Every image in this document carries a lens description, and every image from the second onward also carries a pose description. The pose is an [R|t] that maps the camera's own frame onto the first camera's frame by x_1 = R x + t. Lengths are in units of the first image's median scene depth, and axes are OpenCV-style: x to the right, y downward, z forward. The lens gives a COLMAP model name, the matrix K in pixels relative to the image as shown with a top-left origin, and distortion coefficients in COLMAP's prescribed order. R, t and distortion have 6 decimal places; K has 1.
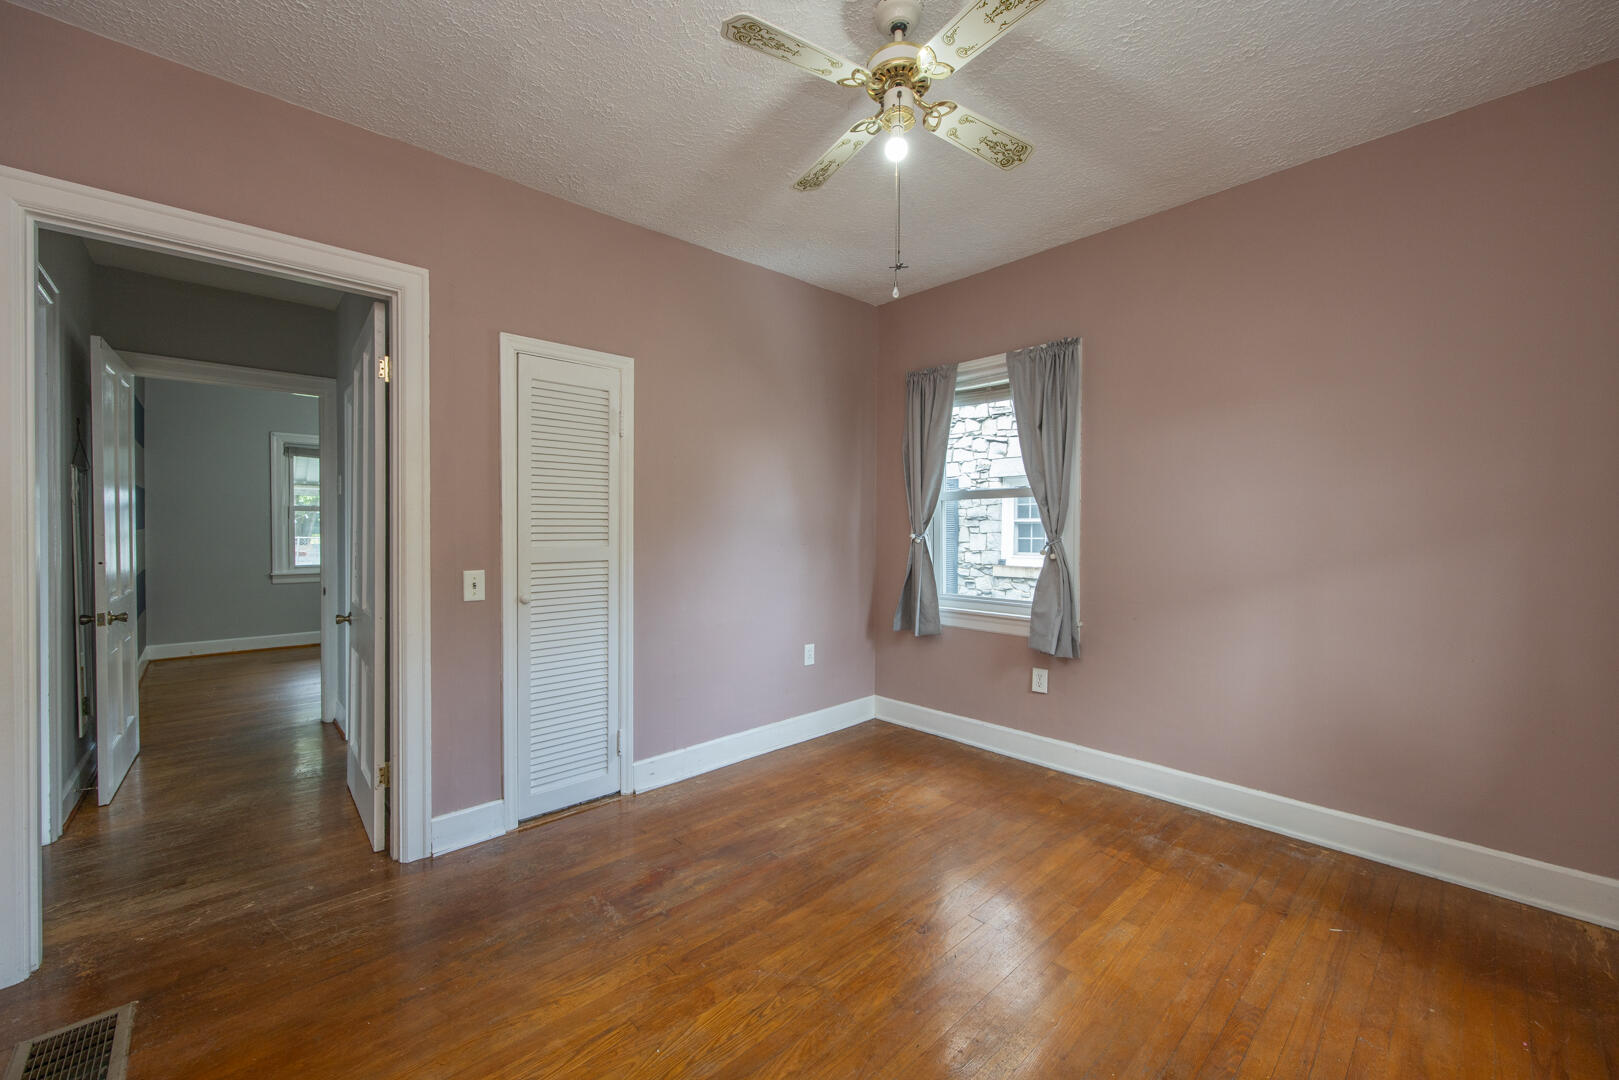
lens RADIAL K [[638.0, 0, 808.4], [0, 638.0, 533.8], [0, 0, 1]] dist [-0.000418, 0.000133]
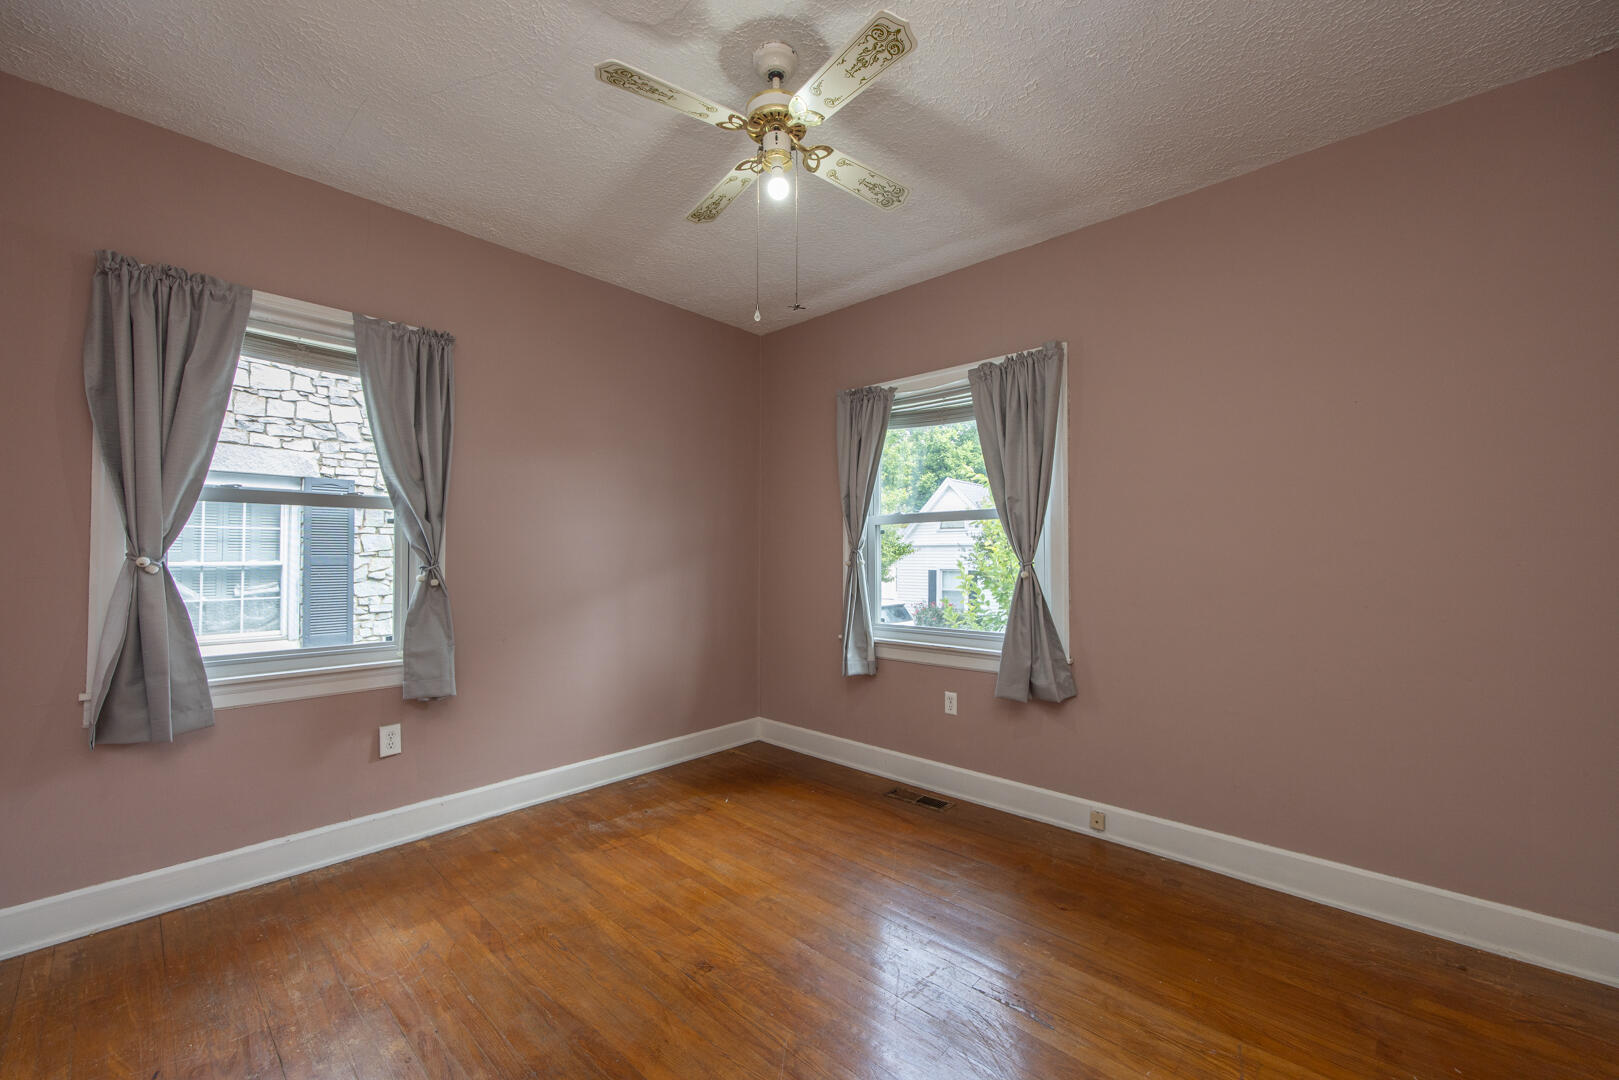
lens RADIAL K [[624.5, 0, 809.5], [0, 624.5, 540.0], [0, 0, 1]] dist [0.001078, 0.000139]
pose [[-0.063525, 0.022418, 0.997728, -0.544073], [0.009458, 0.999716, -0.021861, 0.002945], [-0.997935, 0.008047, -0.063719, 0.631853]]
